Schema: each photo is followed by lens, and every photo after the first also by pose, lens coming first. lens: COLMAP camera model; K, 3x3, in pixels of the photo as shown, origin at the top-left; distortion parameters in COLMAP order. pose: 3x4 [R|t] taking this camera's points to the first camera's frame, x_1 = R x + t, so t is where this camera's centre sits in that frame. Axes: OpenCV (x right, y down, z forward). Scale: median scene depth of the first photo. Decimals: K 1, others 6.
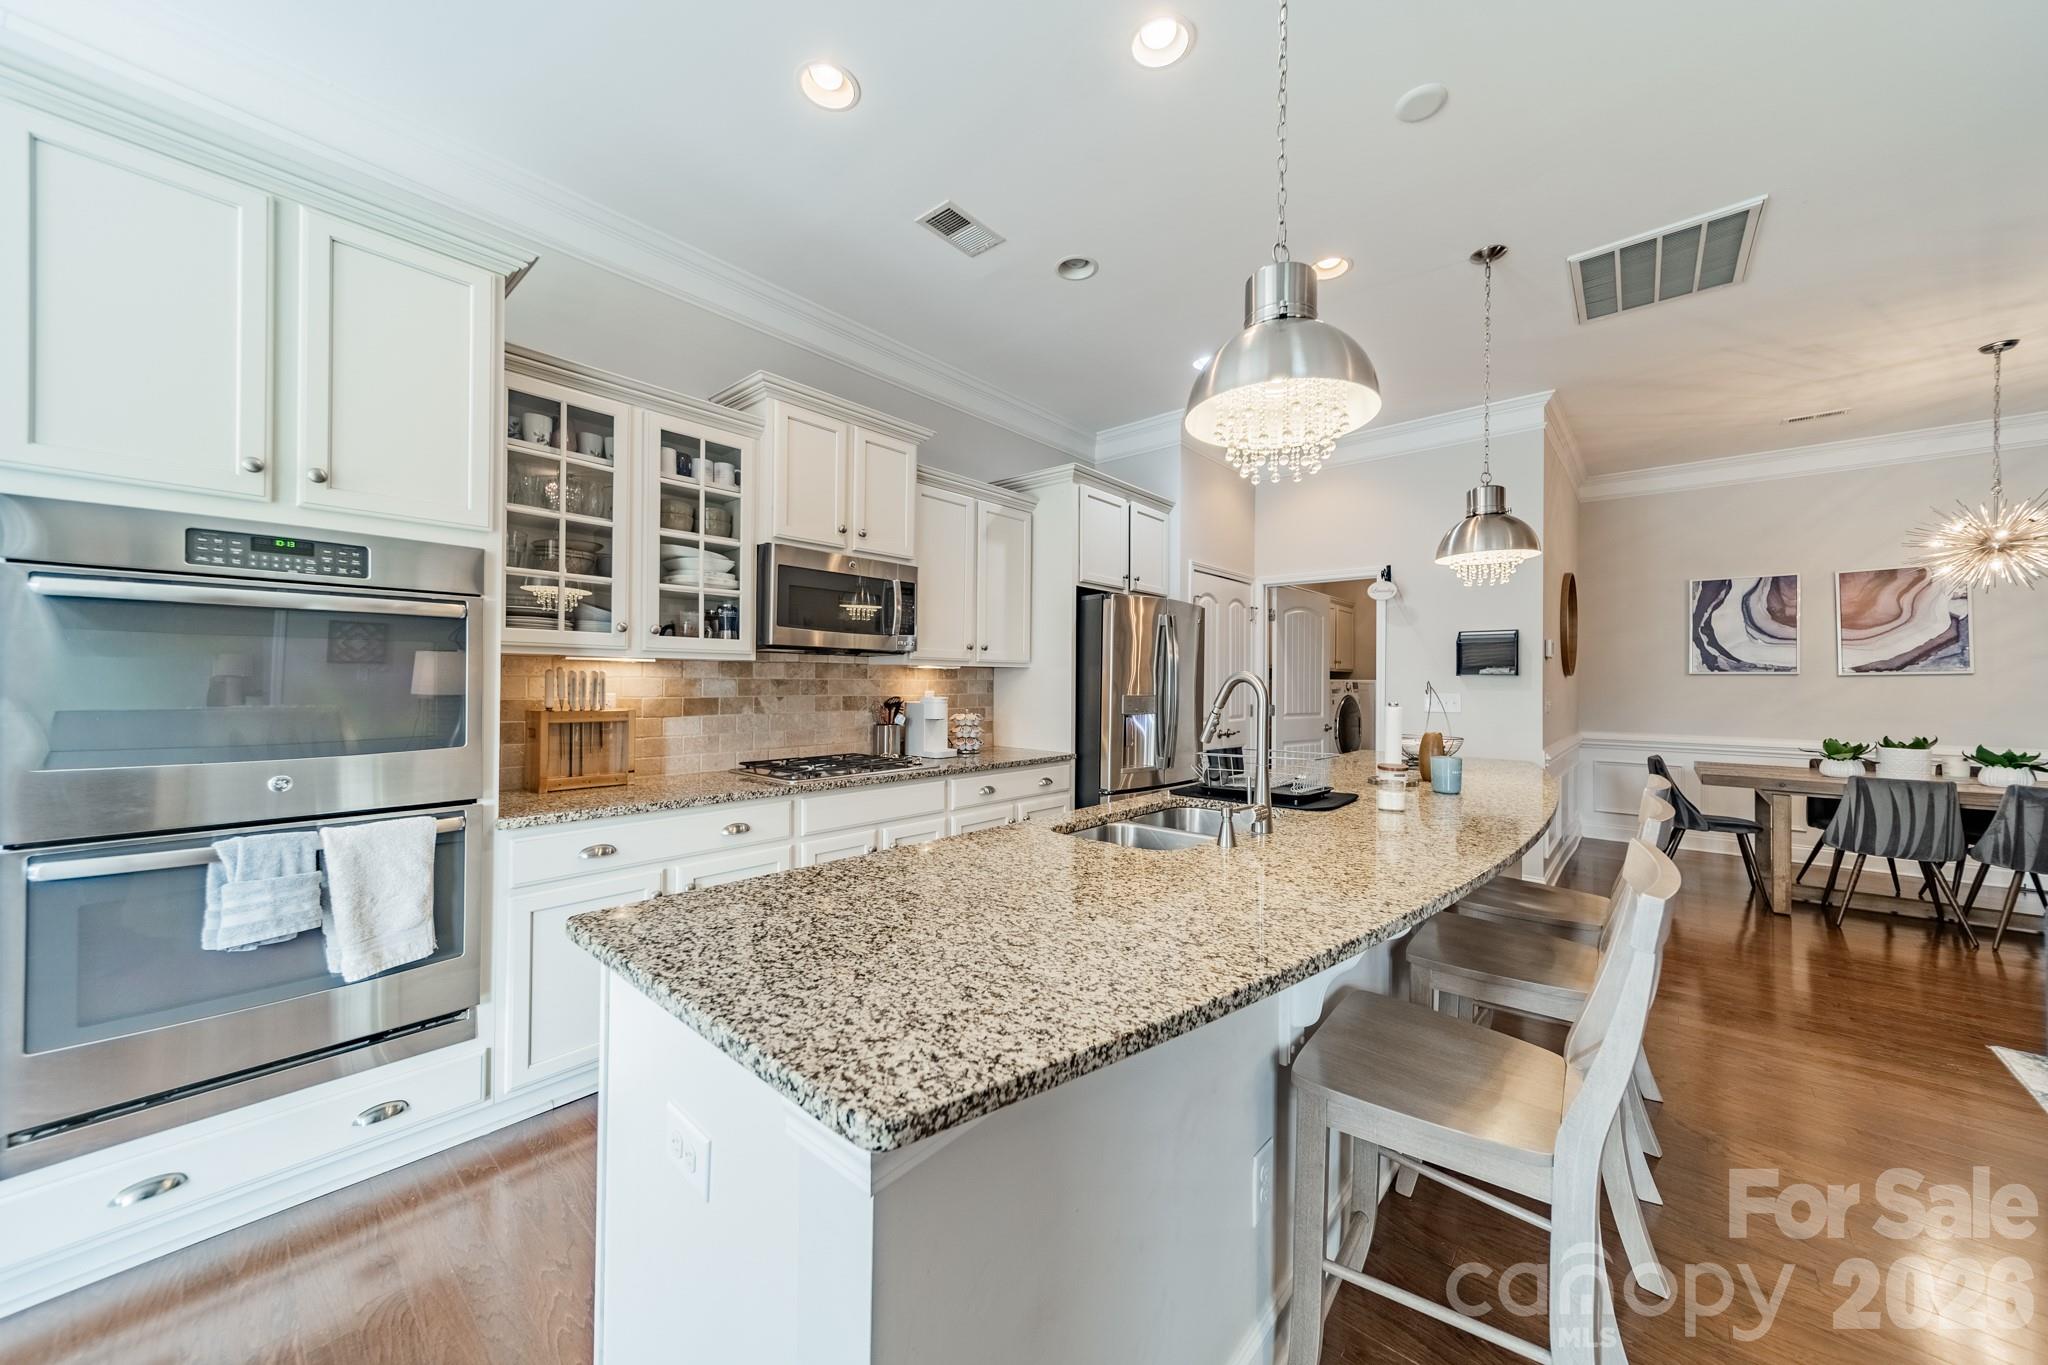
lens RADIAL K [[720.5, 0, 1031.3], [0, 720.5, 678.5], [0, 0, 1]] dist [0.005835, -0.000043]
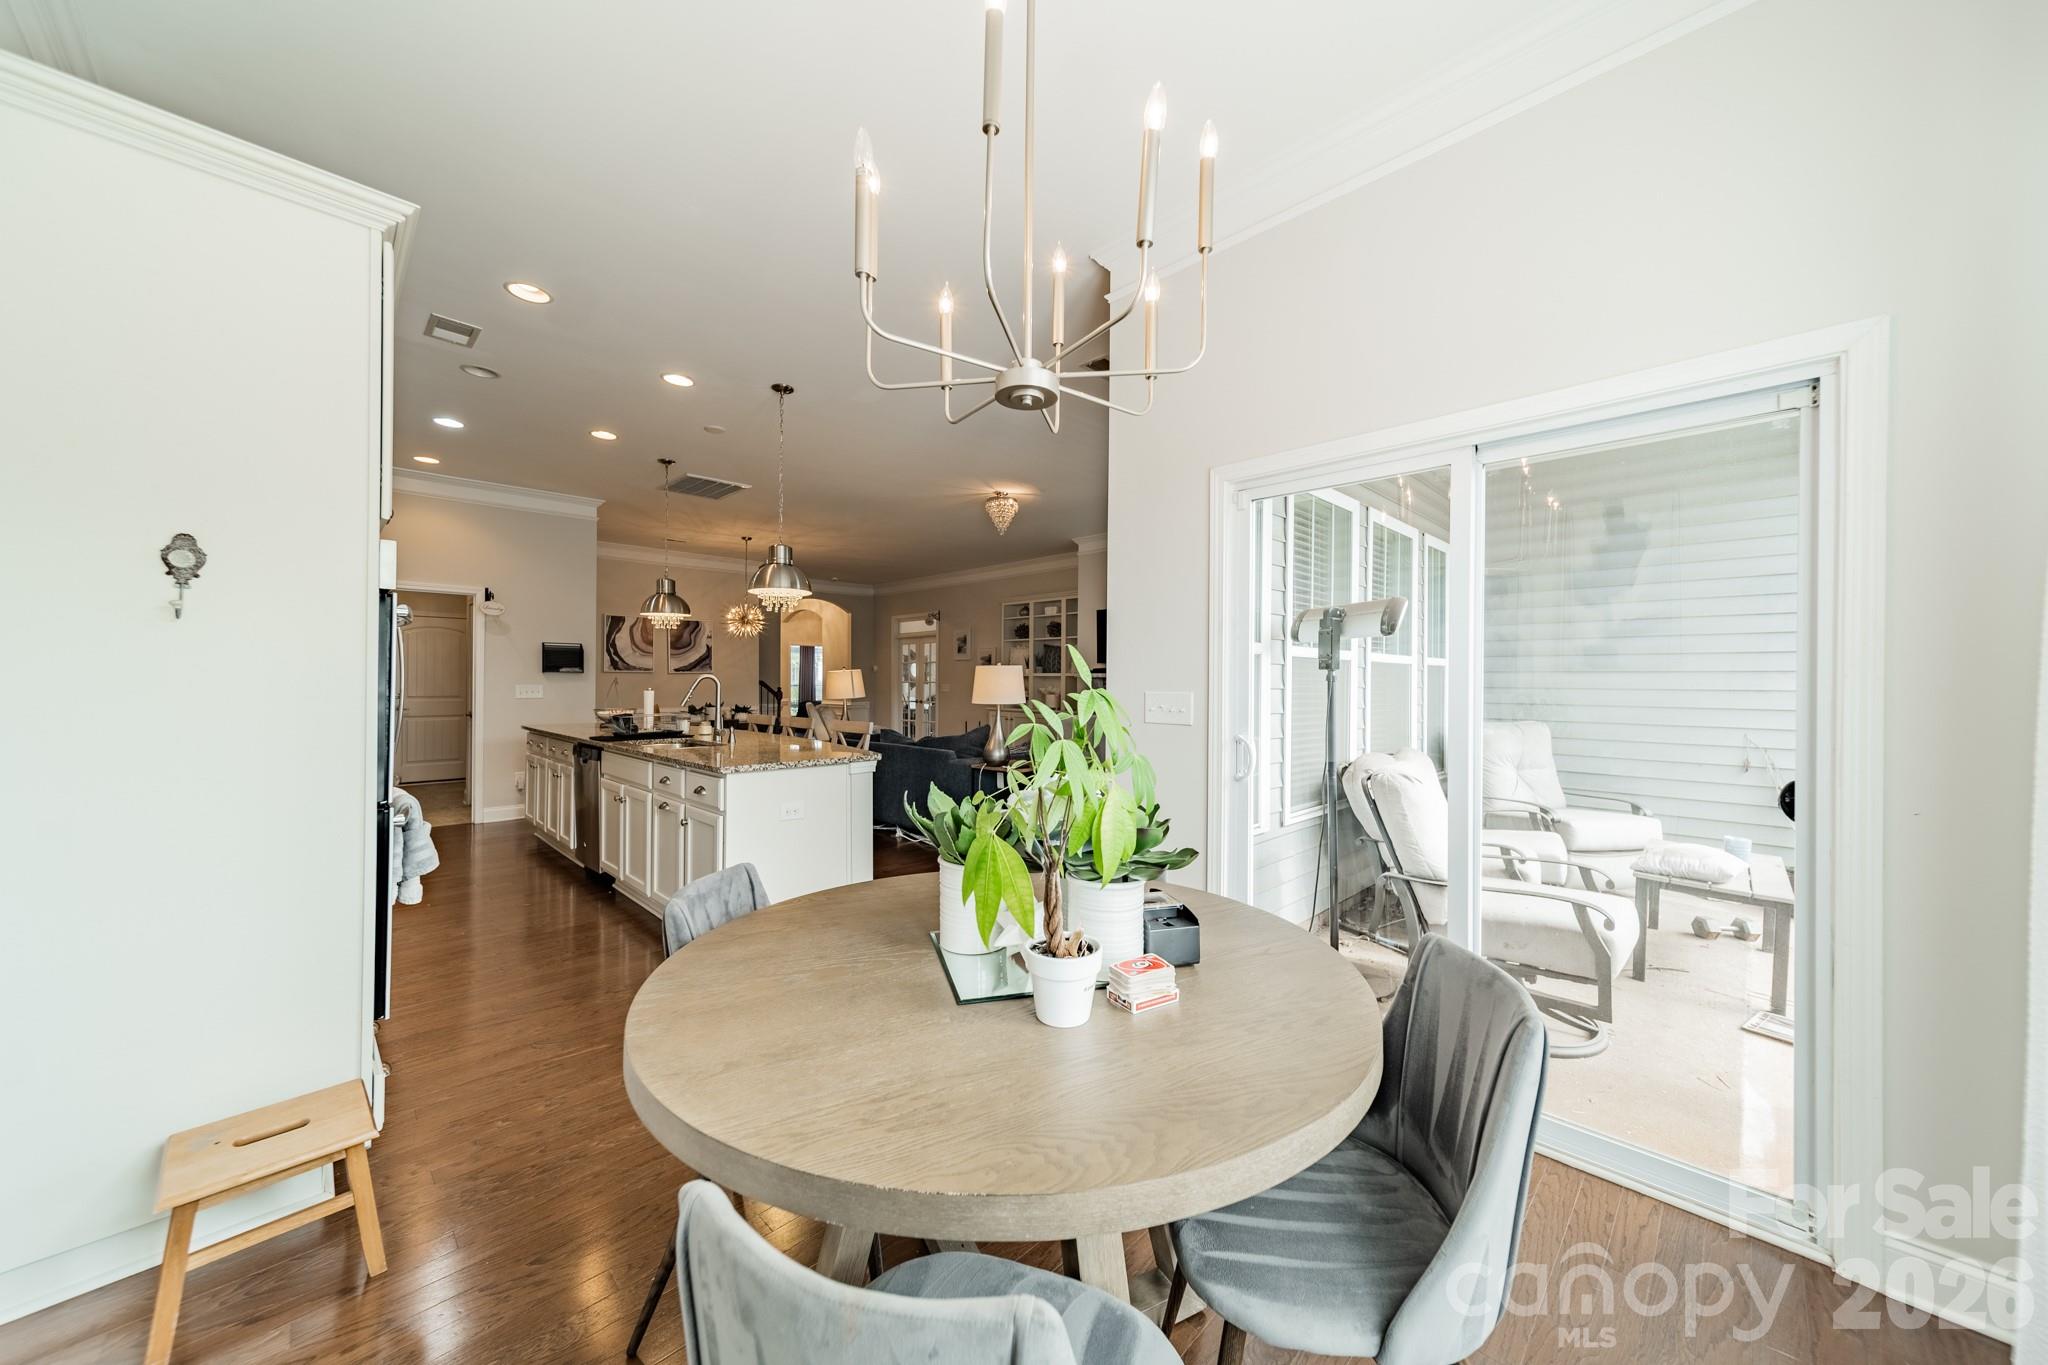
lens RADIAL K [[720.7, 0, 1035.6], [0, 720.7, 679.8], [0, 0, 1]] dist [0.005823, 0.000135]
pose [[0.057453, -0.005038, 0.998335, -1.353565], [-0.007889, 0.999954, 0.005500, -0.009261], [-0.998317, -0.008192, 0.057411, -0.131047]]
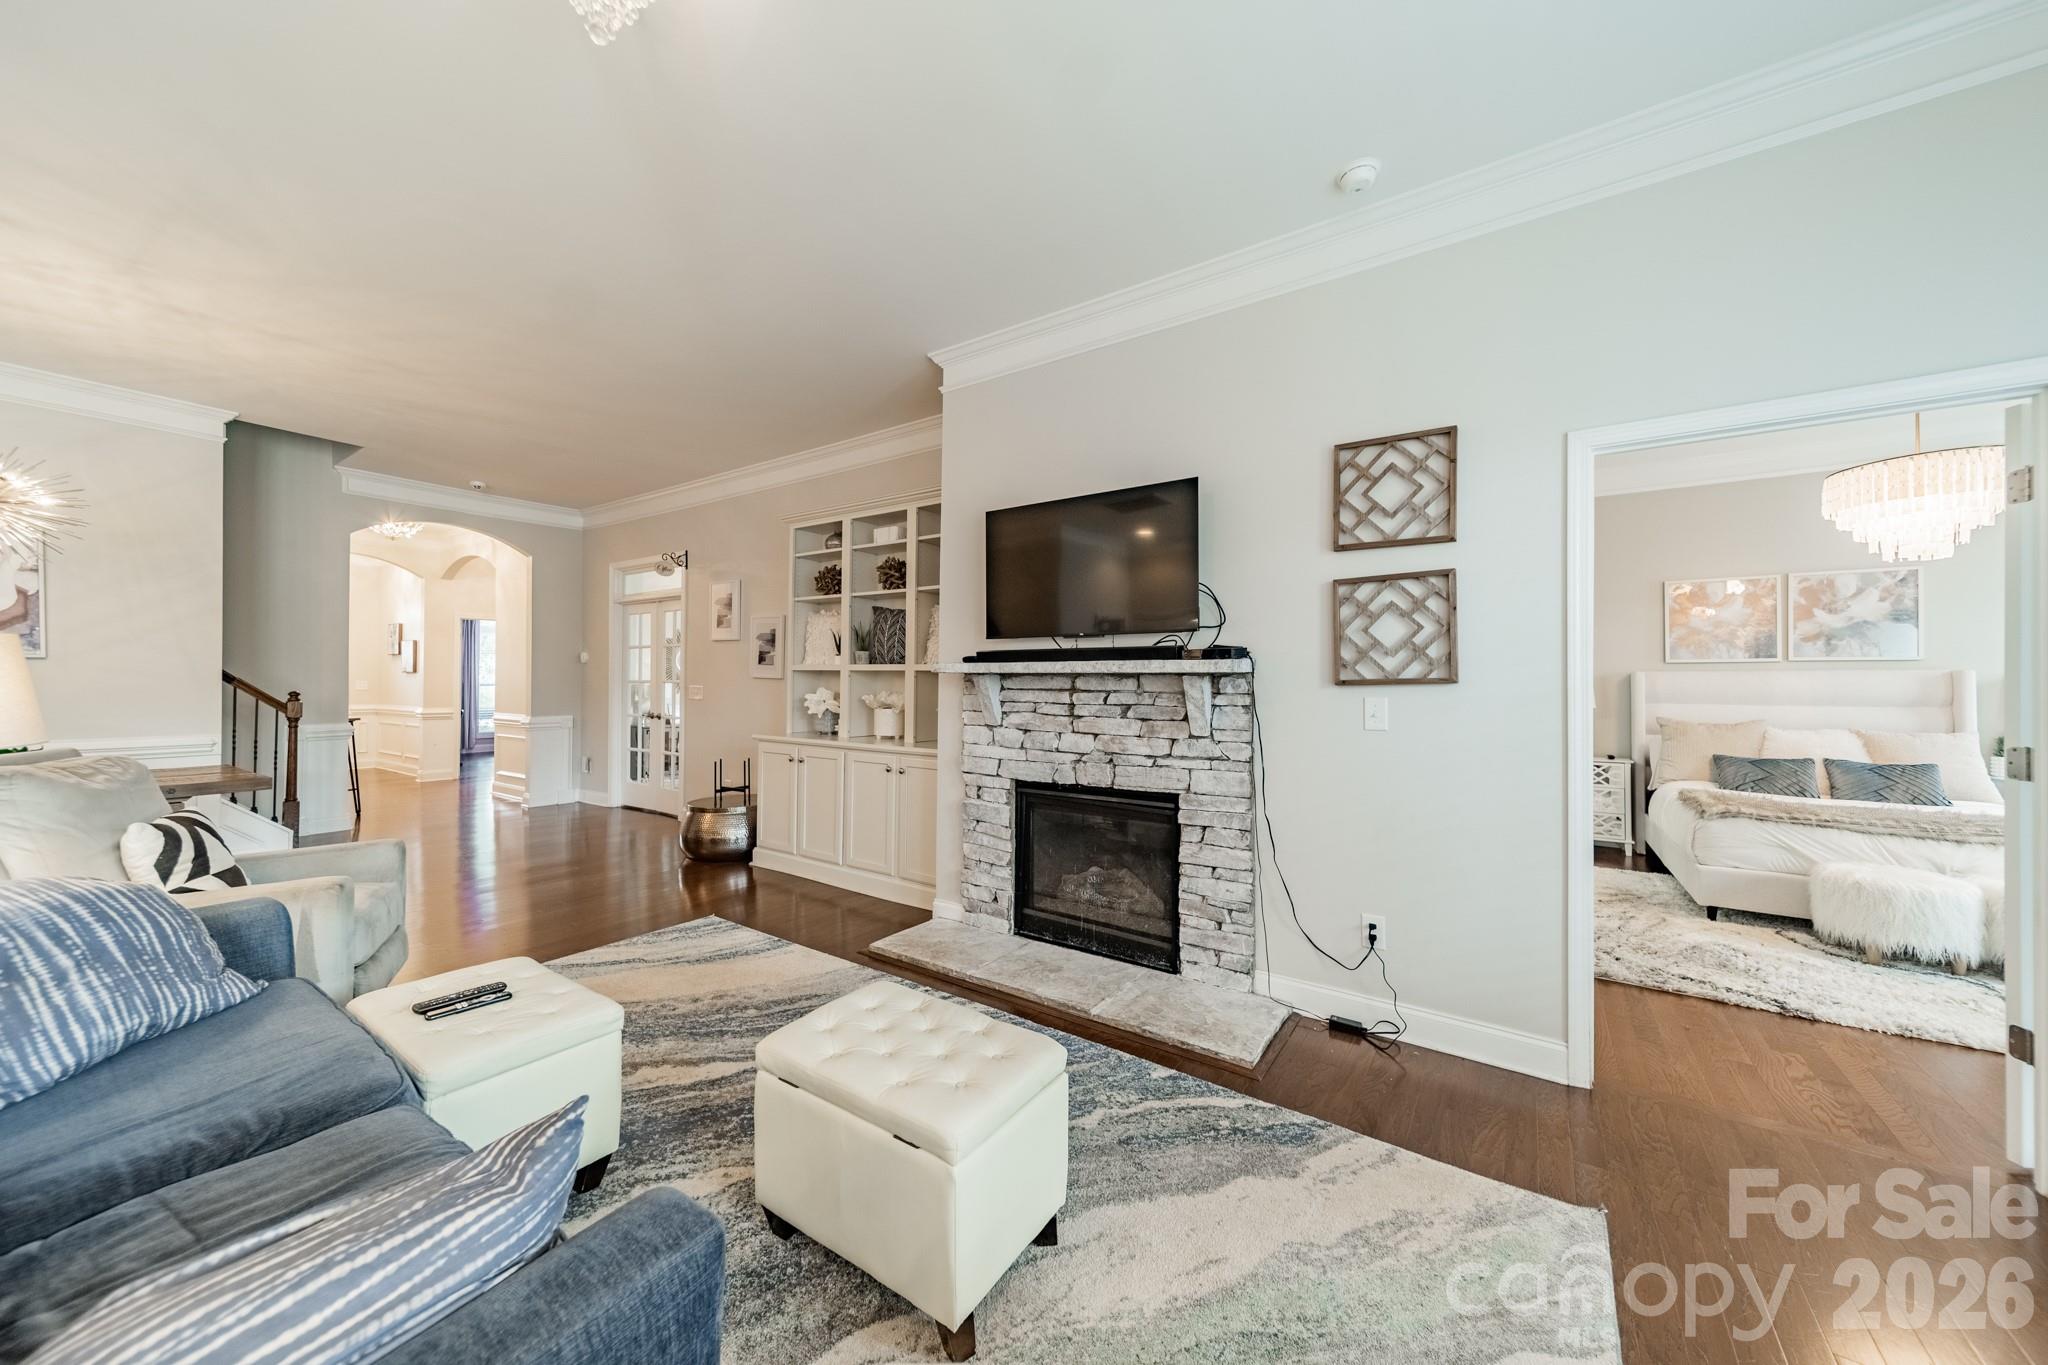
lens RADIAL K [[720.7, 0, 1035.6], [0, 720.7, 679.8], [0, 0, 1]] dist [0.005823, 0.000135]
pose [[-0.121848, -0.005862, 0.992531, 0.467993], [-0.013504, 0.999900, 0.004248, 0.000468], [-0.992457, -0.012886, -0.121915, -0.148103]]
